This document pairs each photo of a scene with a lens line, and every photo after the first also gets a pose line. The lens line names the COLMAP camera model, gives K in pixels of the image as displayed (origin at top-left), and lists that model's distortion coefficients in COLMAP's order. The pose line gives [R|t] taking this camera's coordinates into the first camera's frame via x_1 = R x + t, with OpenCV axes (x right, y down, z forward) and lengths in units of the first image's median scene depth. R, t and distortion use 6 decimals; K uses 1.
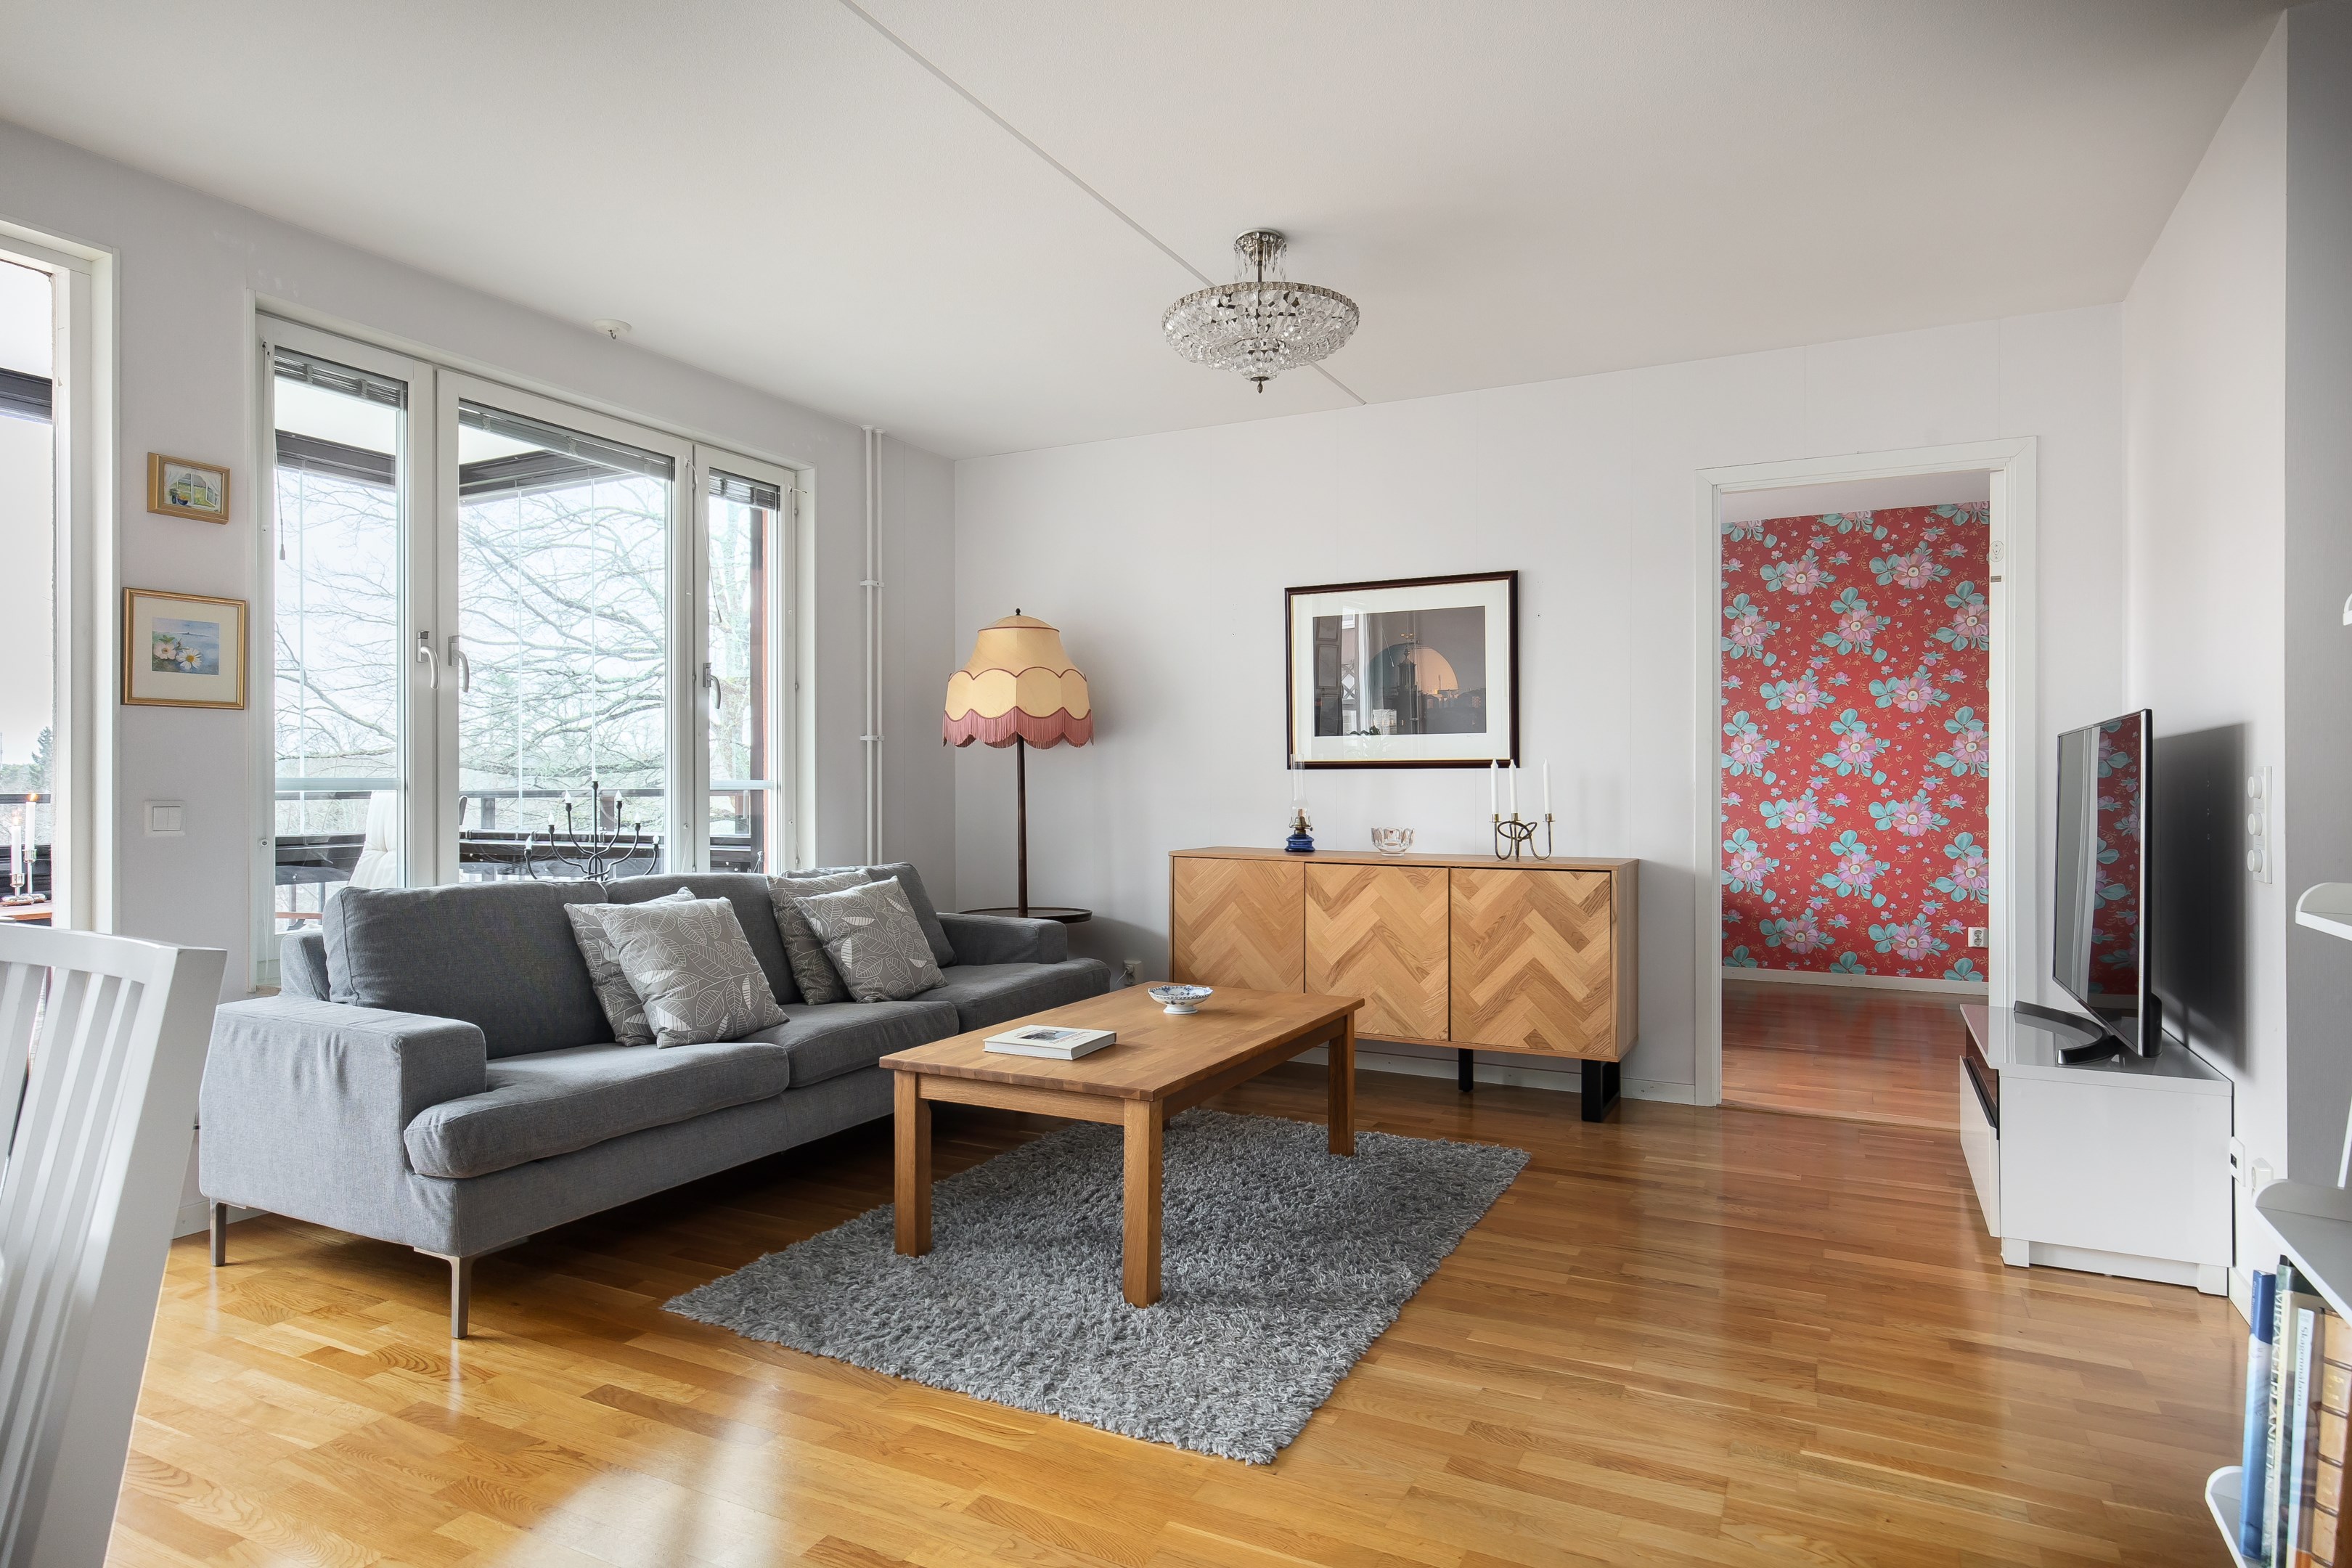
lens RADIAL K [[1323.9, 0, 1185.1], [0, 1323.9, 781.1], [0, 0, 1]] dist [0.004061, -0.001219]
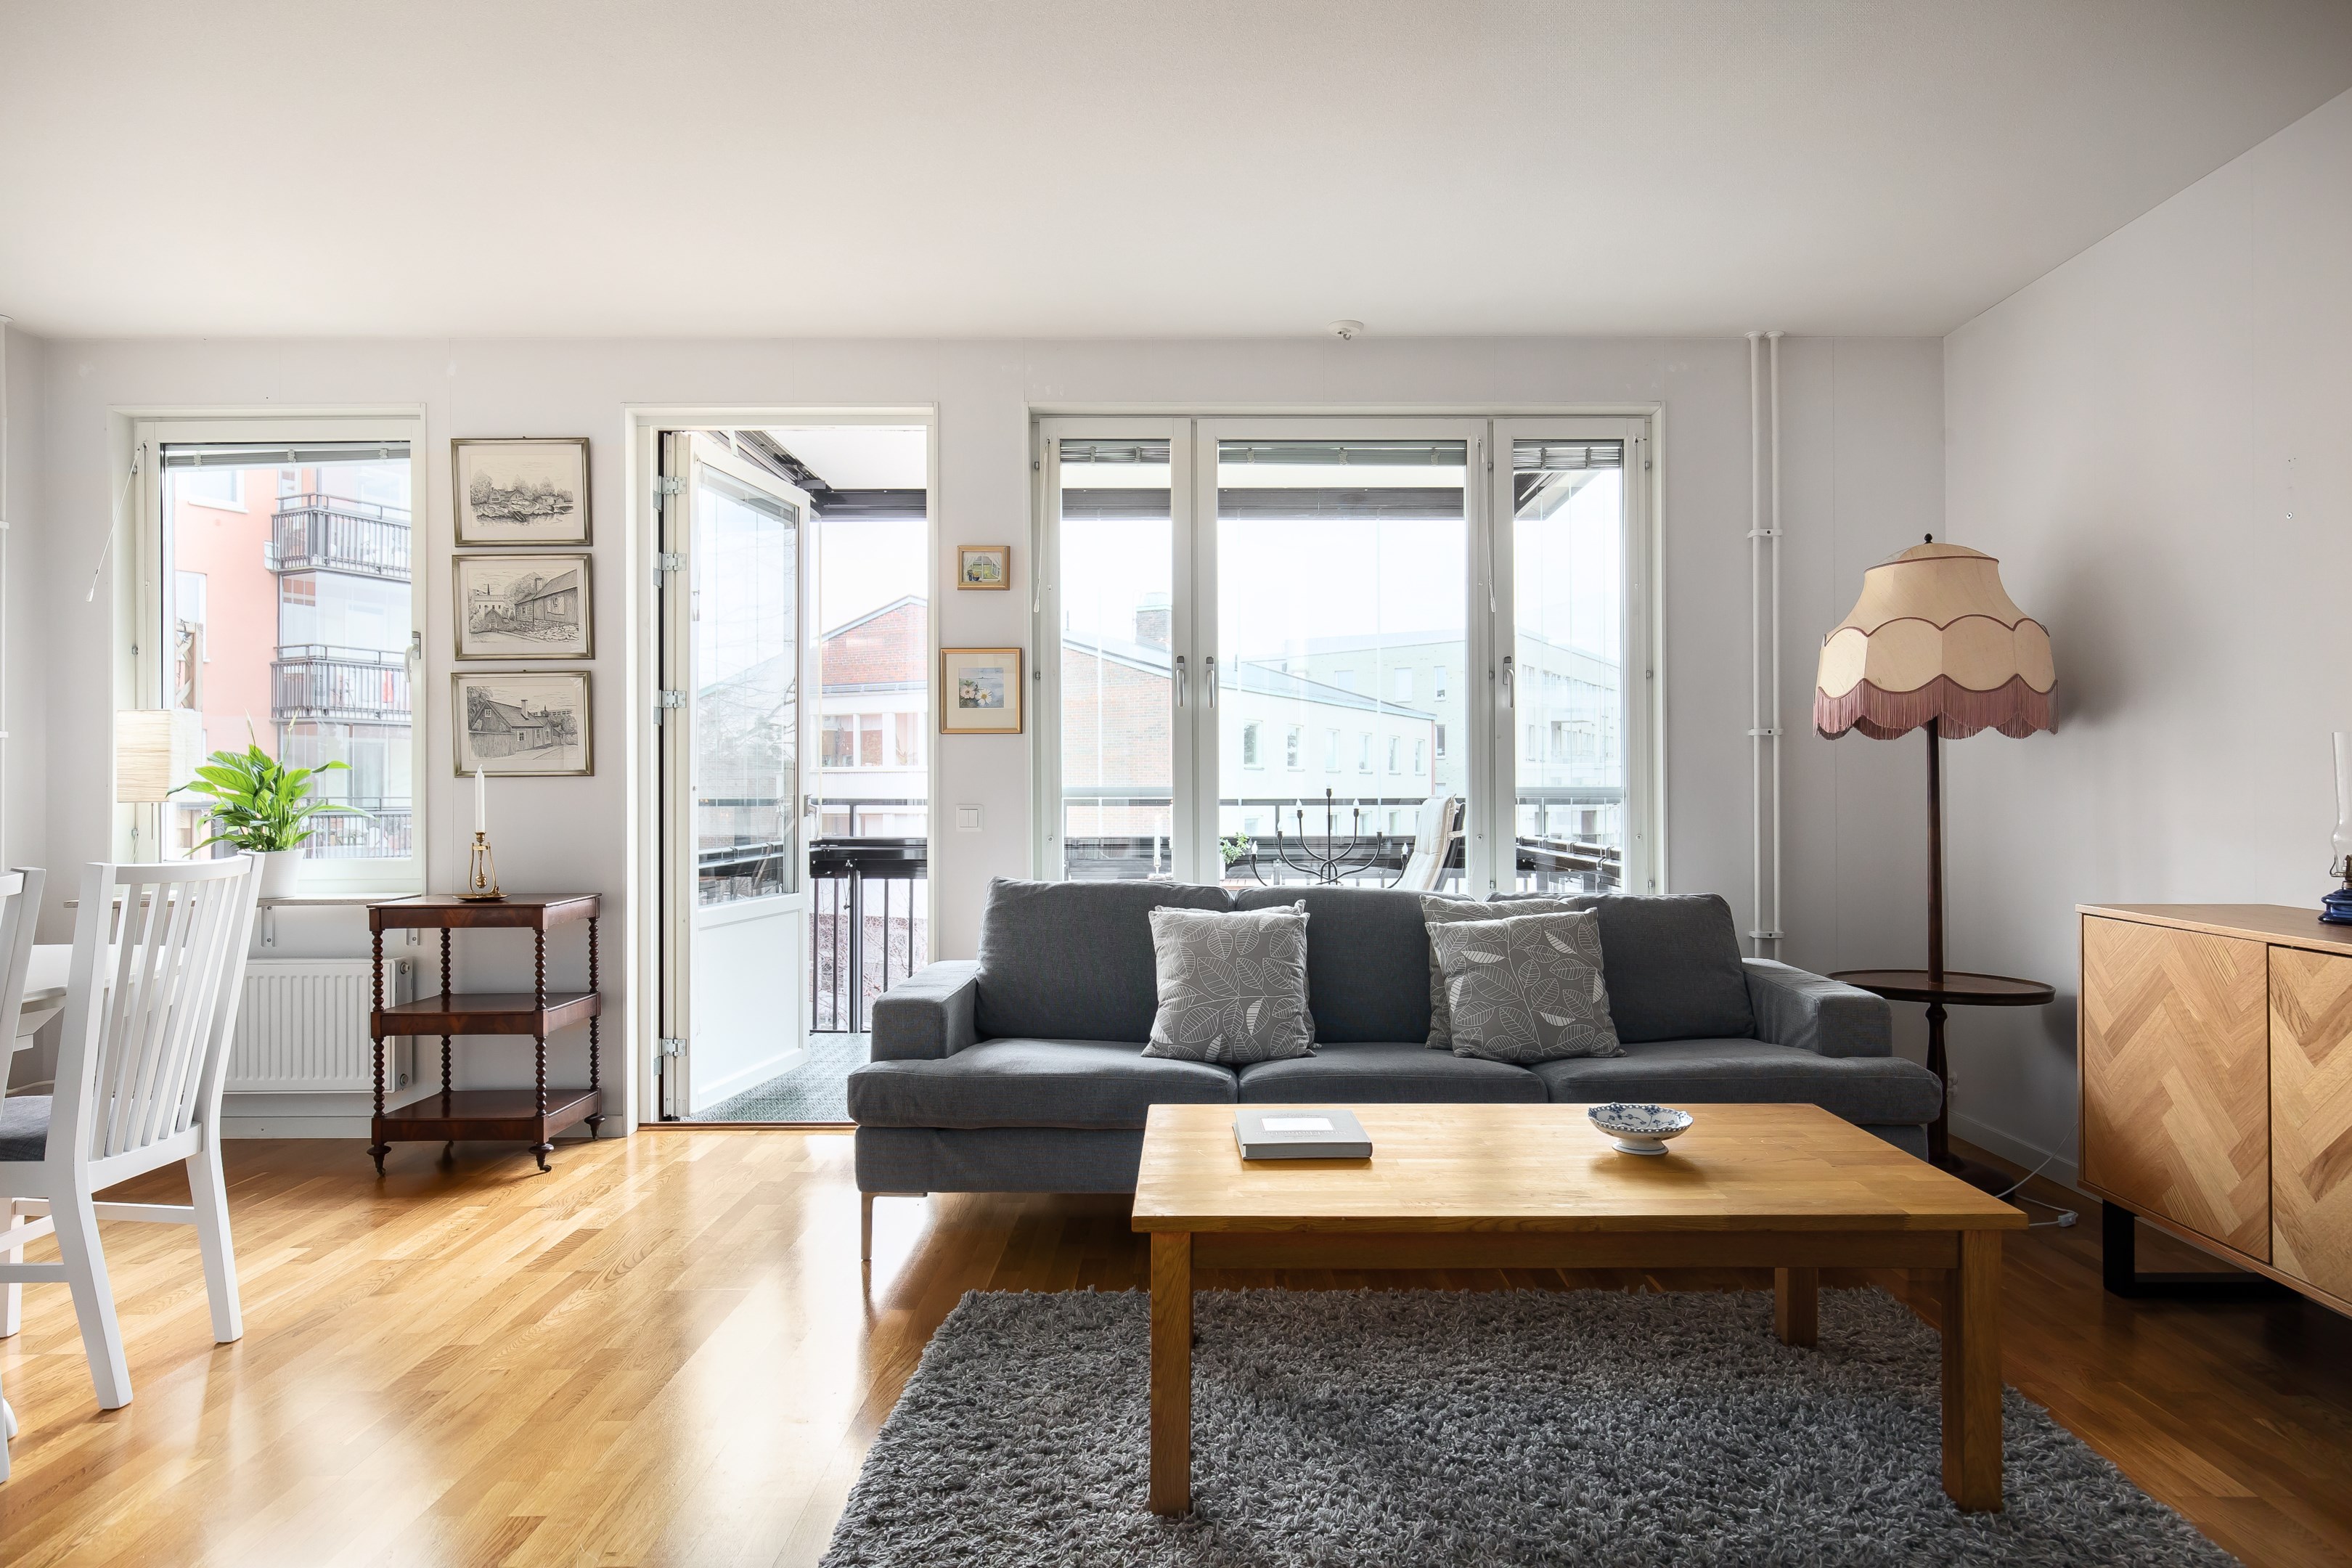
lens RADIAL K [[1361.0, 0, 1202.3], [0, 1361.0, 782.3], [0, 0, 1]] dist [0.001212, 0.000043]
pose [[0.453458, -0.006584, -0.891253, 0.439514], [0.003147, 0.999978, -0.005785, 0.000785], [0.891272, -0.000181, 0.453469, 0.465652]]
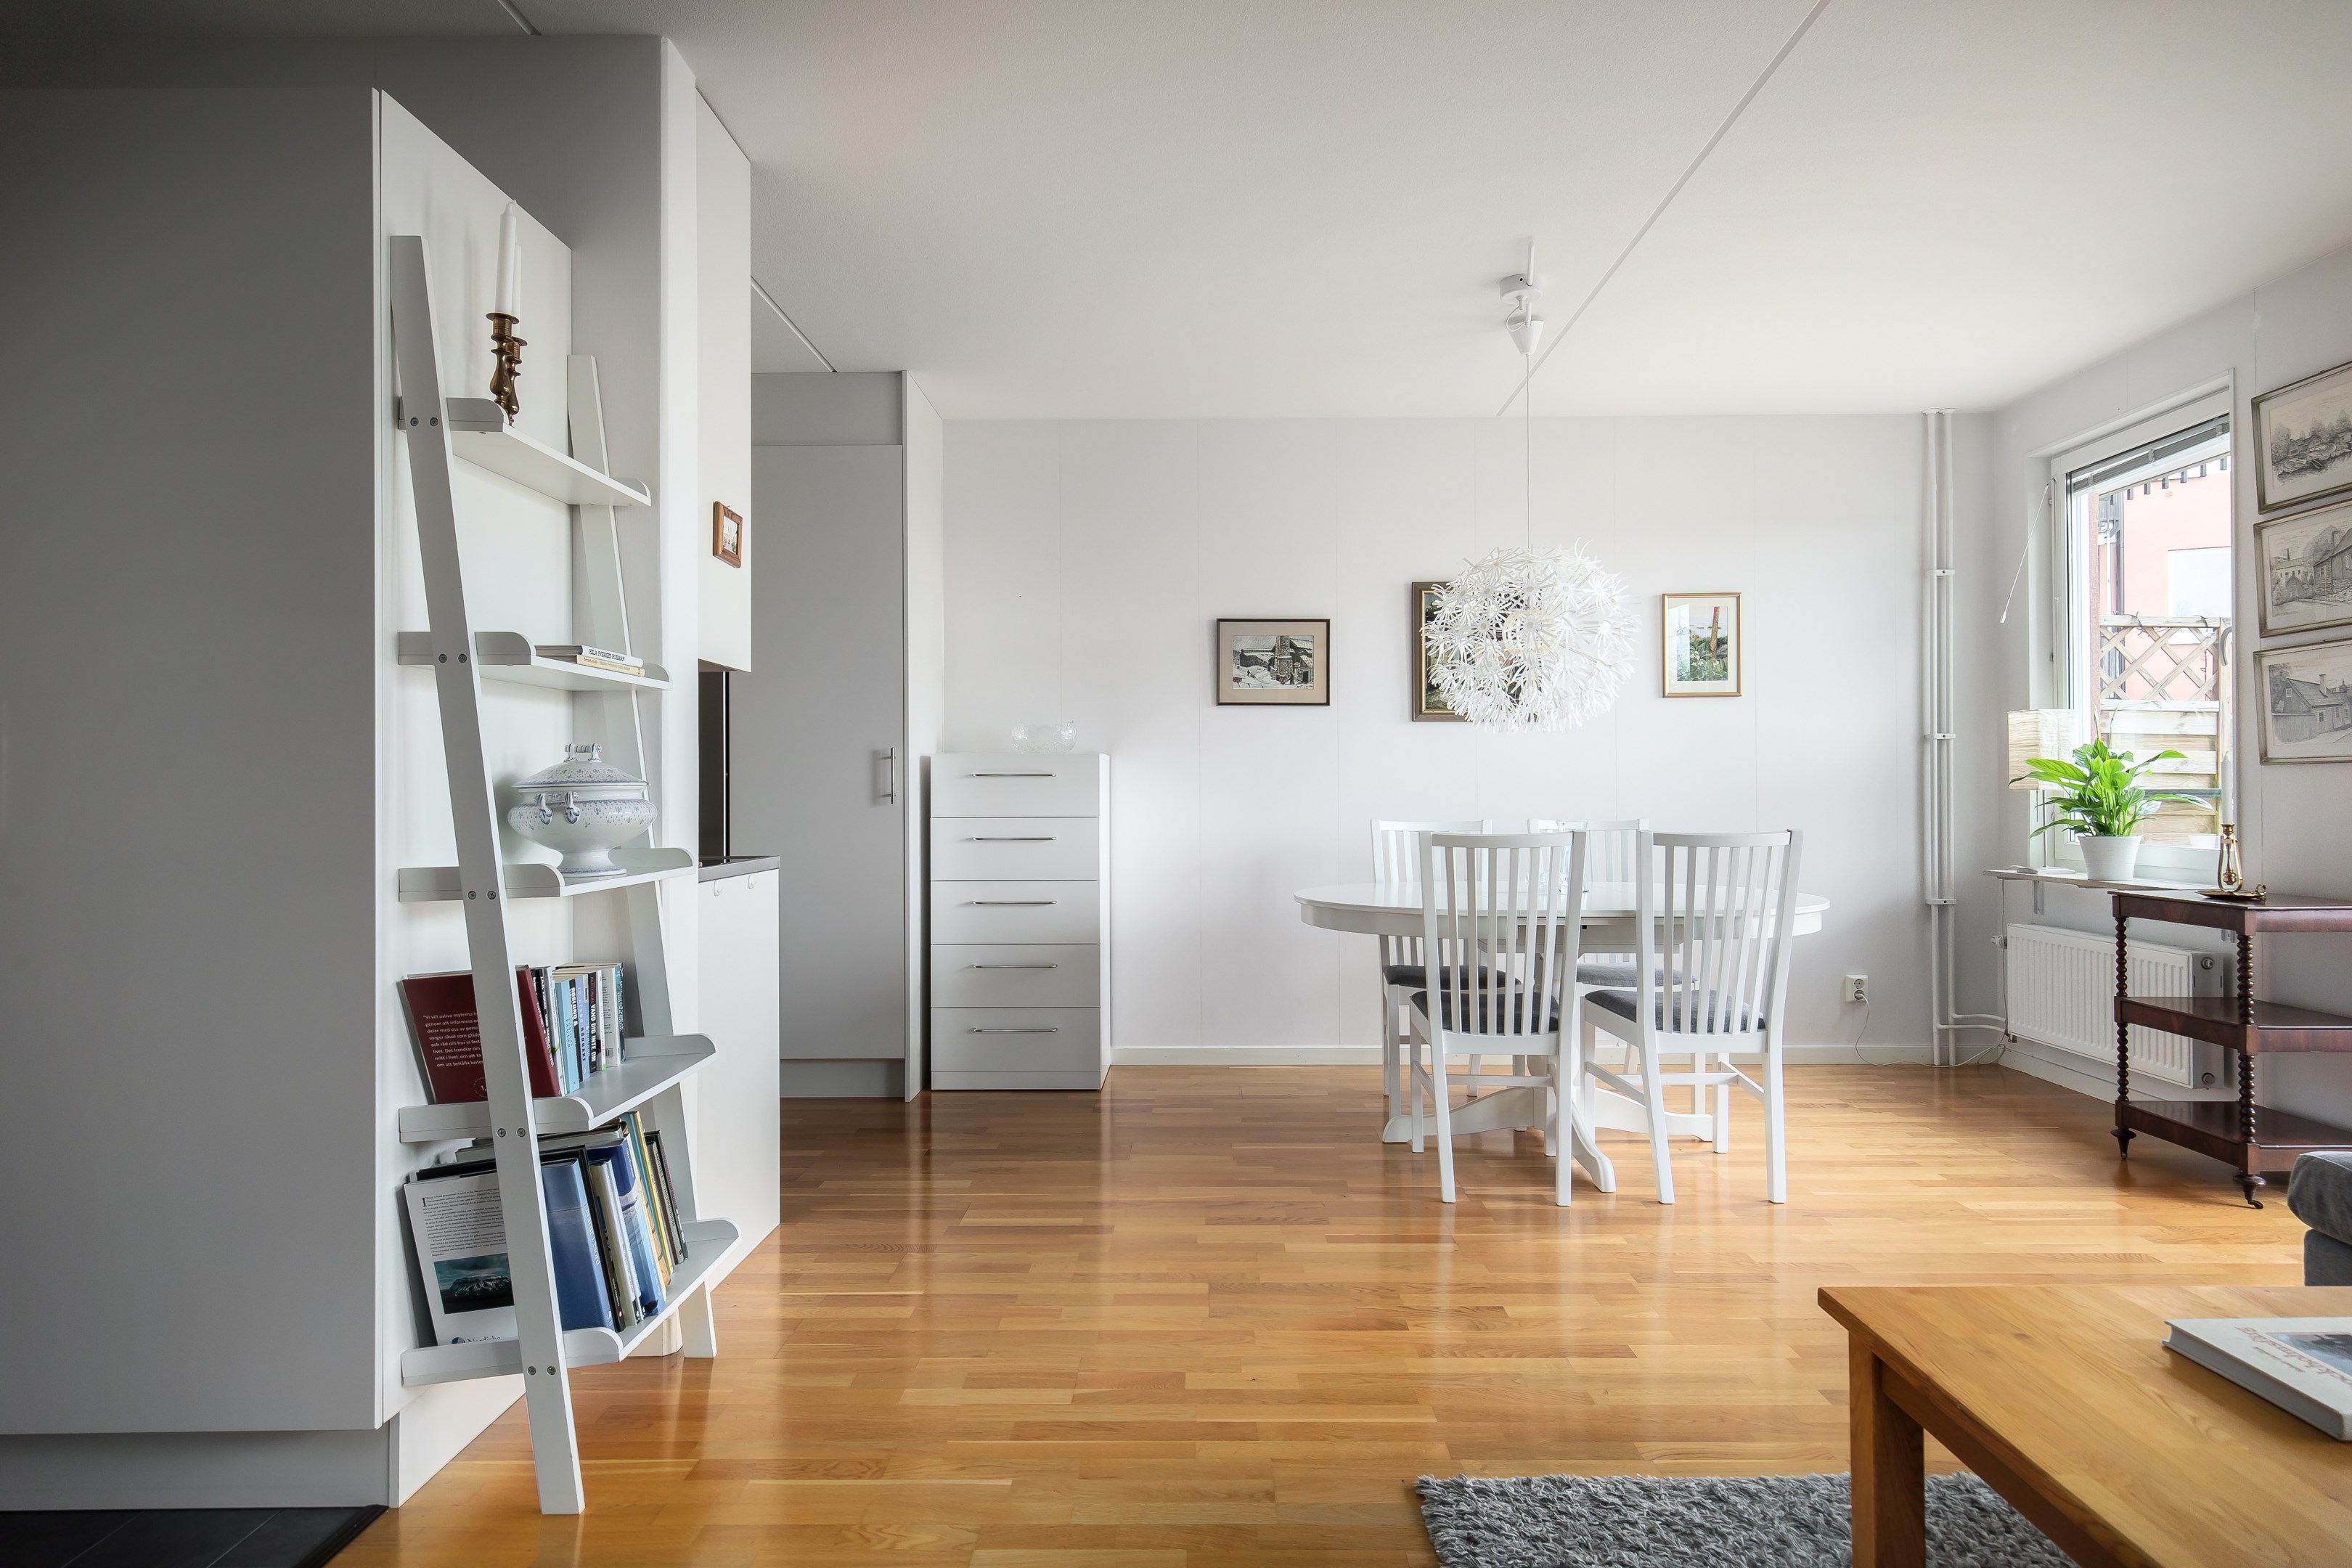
lens RADIAL K [[1323.9, 0, 1185.1], [0, 1323.9, 781.1], [0, 0, 1]] dist [0.004061, -0.001219]
pose [[-0.898742, 0.002683, -0.438470, 0.338549], [0.004508, 0.999985, -0.003121, 0.000058], [0.438455, -0.004781, -0.898741, 0.951951]]
